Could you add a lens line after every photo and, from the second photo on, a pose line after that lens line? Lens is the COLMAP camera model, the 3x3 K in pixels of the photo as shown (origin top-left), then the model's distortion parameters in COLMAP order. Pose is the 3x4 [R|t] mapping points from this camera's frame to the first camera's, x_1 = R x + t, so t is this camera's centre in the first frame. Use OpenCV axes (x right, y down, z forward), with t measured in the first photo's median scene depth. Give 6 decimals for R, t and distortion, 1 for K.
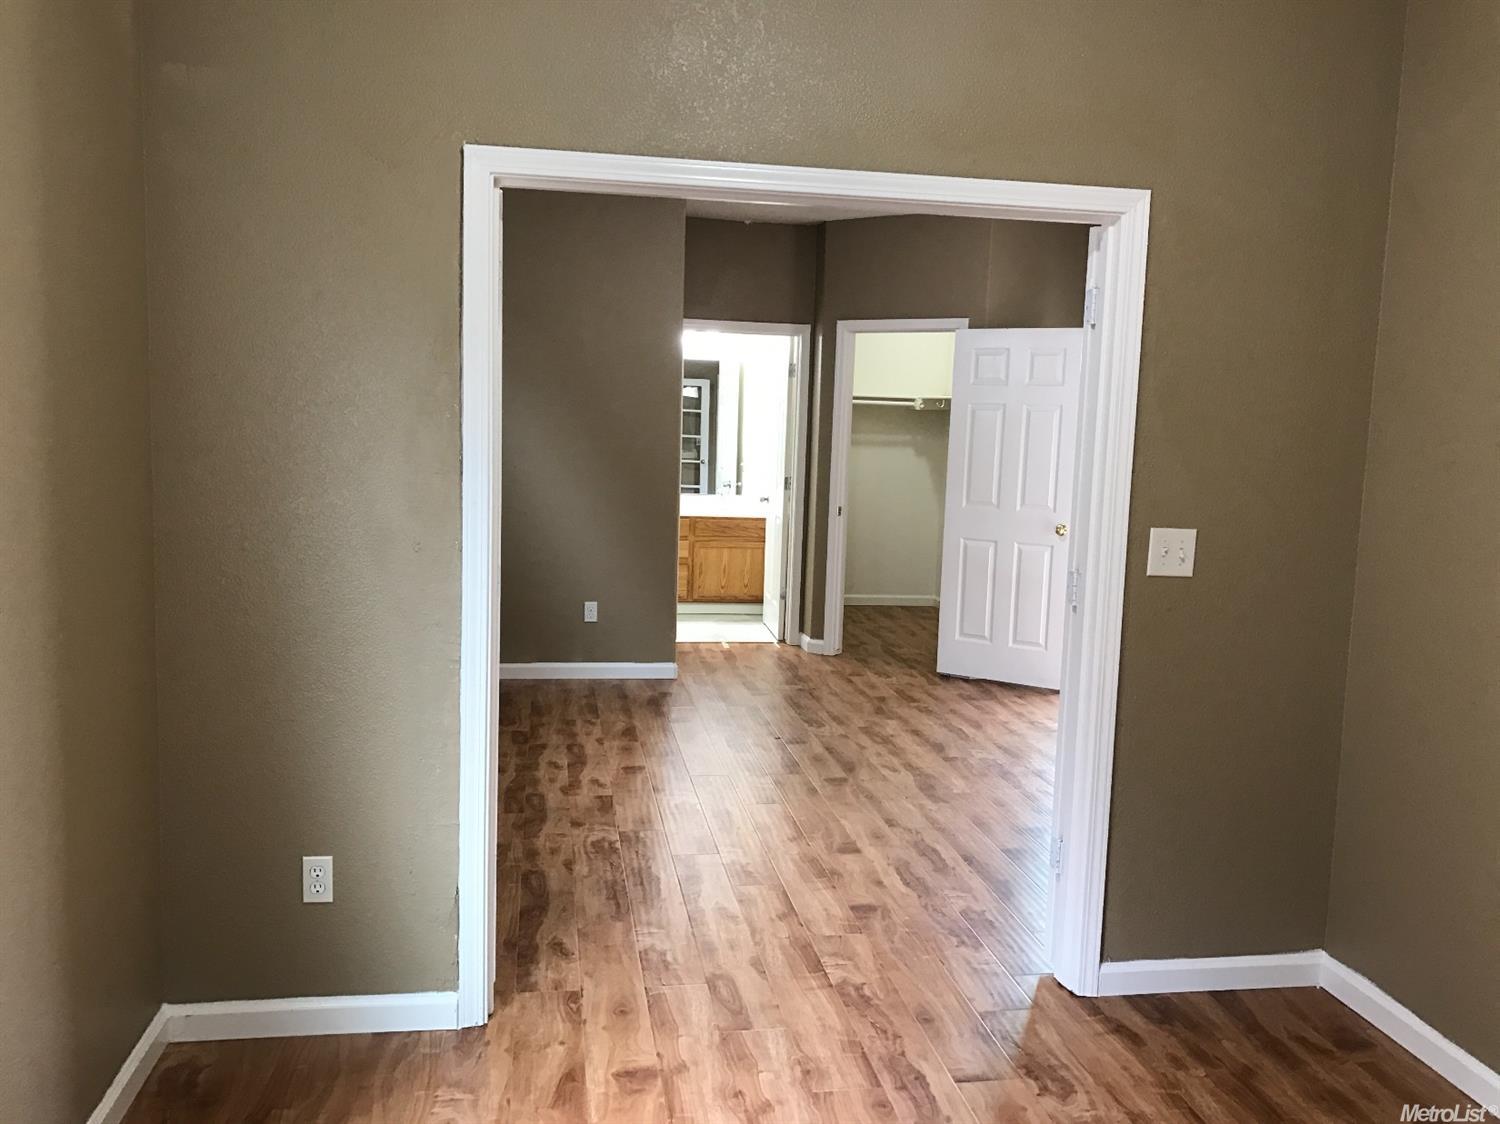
lens RADIAL K [[1224.9, 0, 750.0], [0, 1224.9, 562.0], [0, 0, 1]] dist [0.005339, -0.008710]
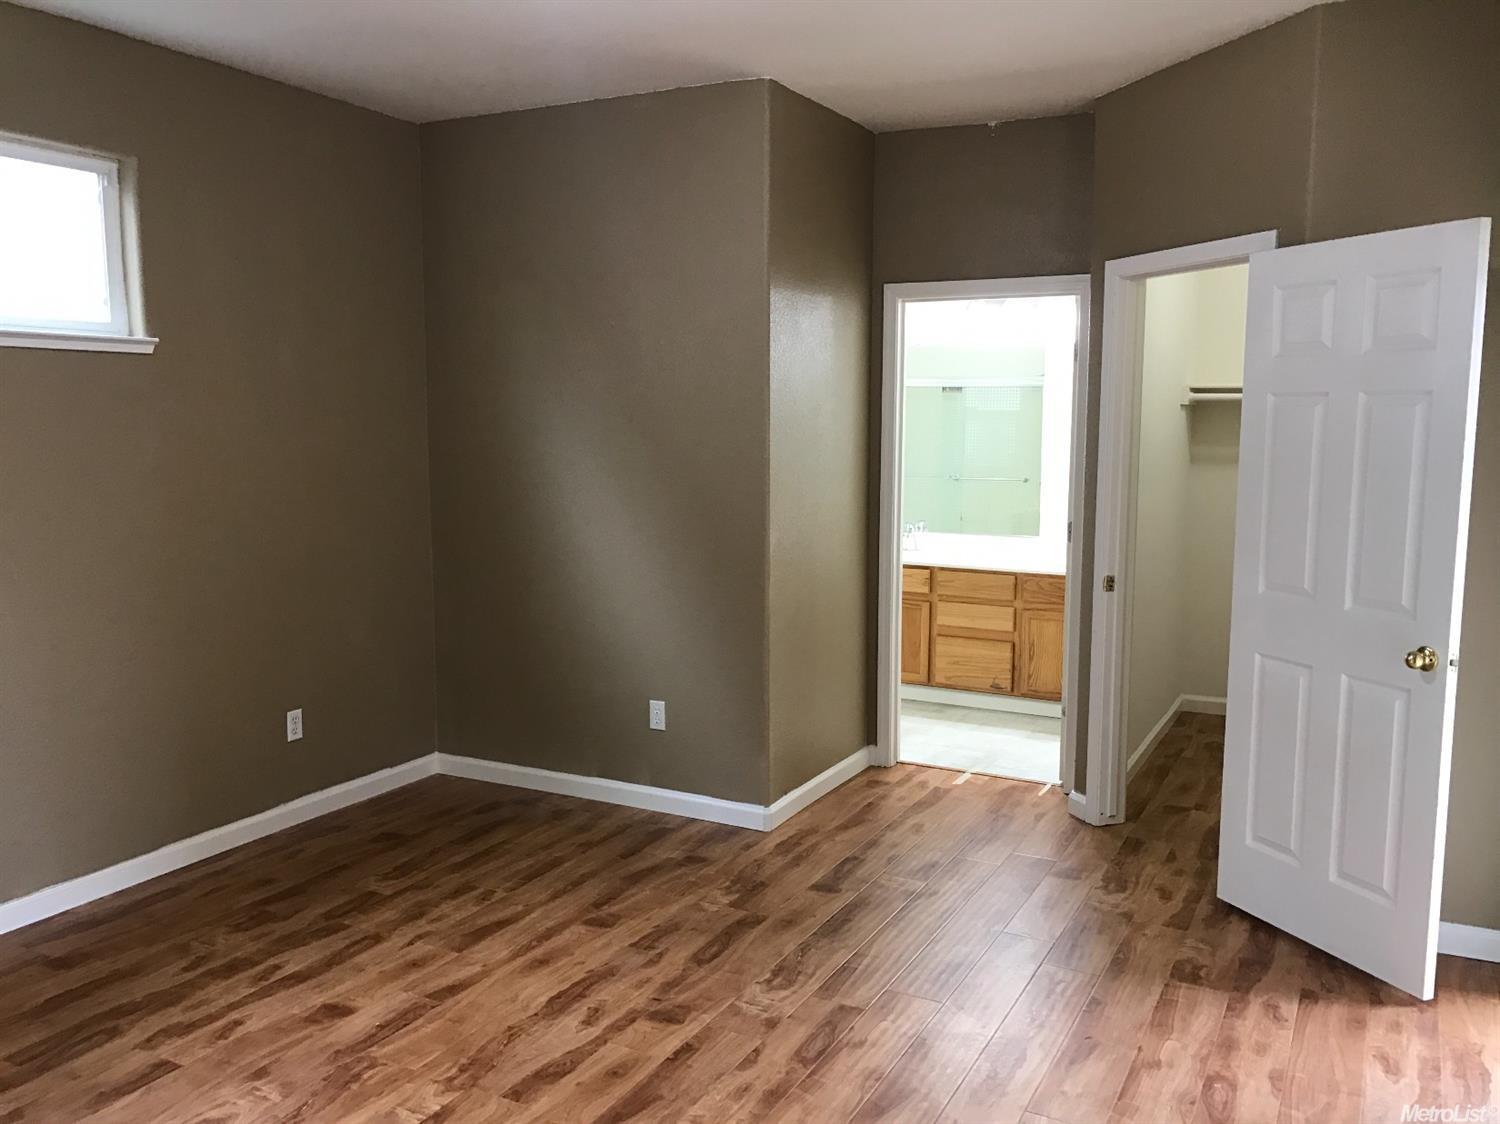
lens RADIAL K [[1238.5, 0, 758.1], [0, 1238.5, 551.8], [0, 0, 1]] dist [0.006608, 0.001804]
pose [[0.797223, 0.038711, -0.602443, 0.450152], [-0.048982, 0.998799, -0.000639, -0.072983], [0.601695, 0.030019, 0.798162, 0.638671]]
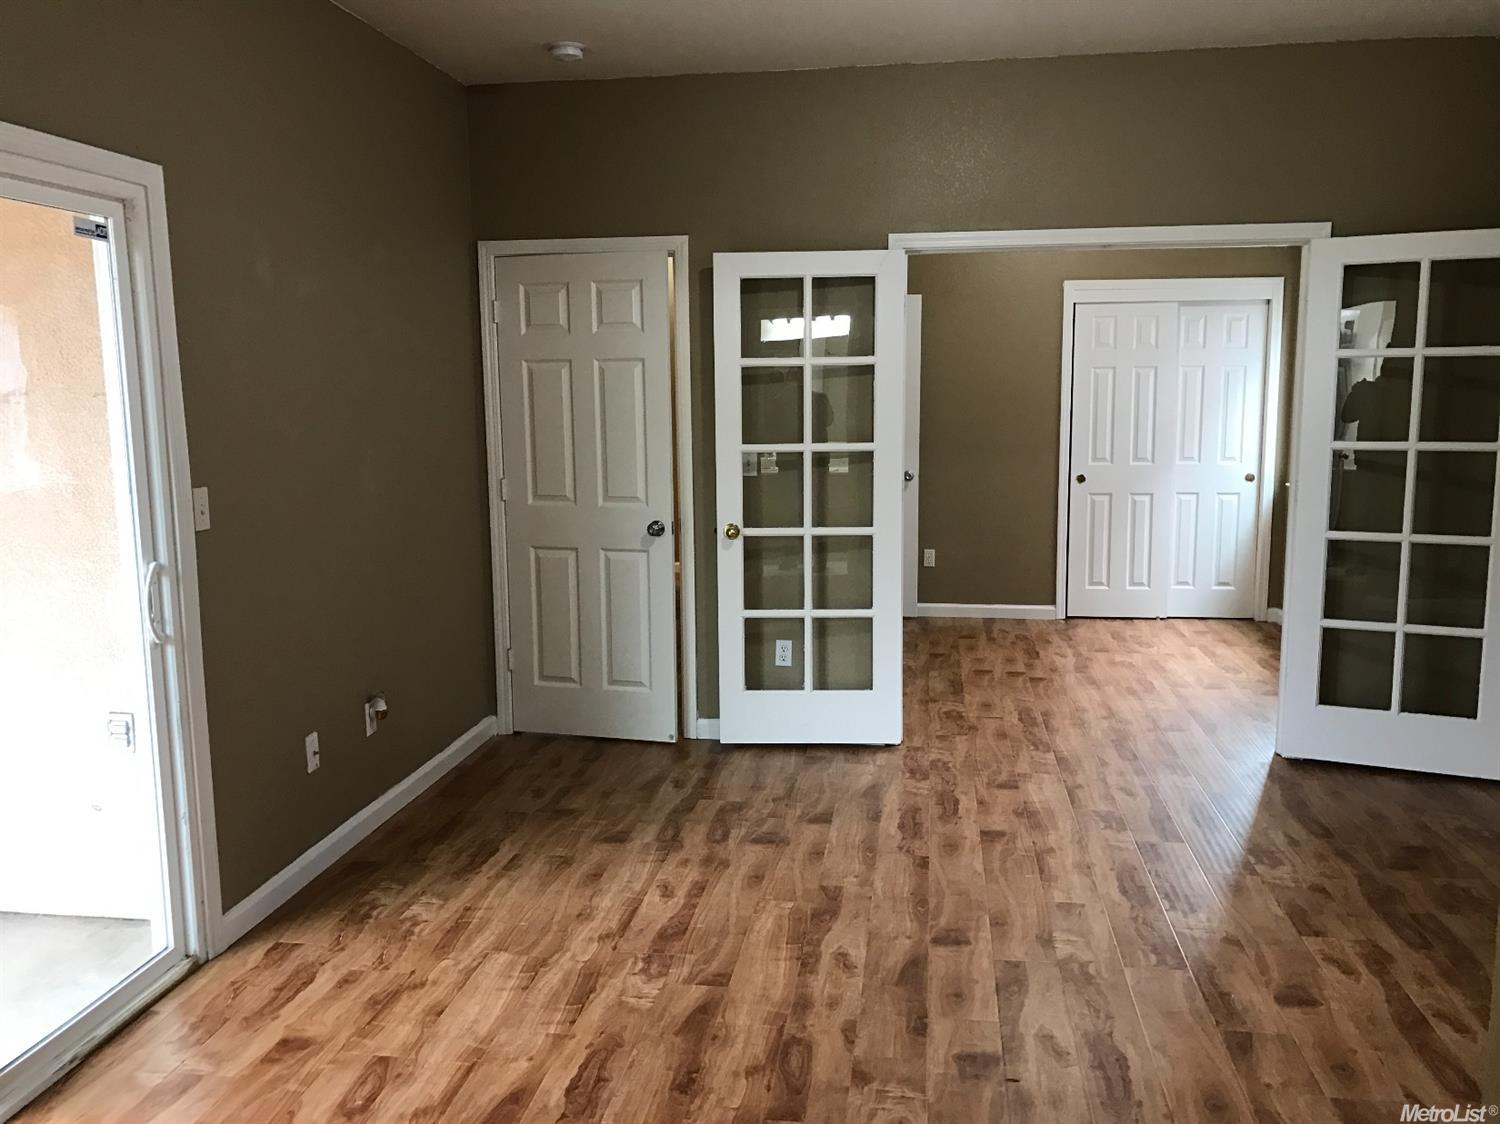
lens RADIAL K [[1224.9, 0, 750.0], [0, 1224.9, 562.0], [0, 0, 1]] dist [0.005339, -0.008710]
pose [[-0.951864, -0.066714, 0.299171, -0.009205], [0.015458, 0.964337, 0.264225, -0.190066], [-0.306129, 0.256131, -0.916887, 1.589442]]
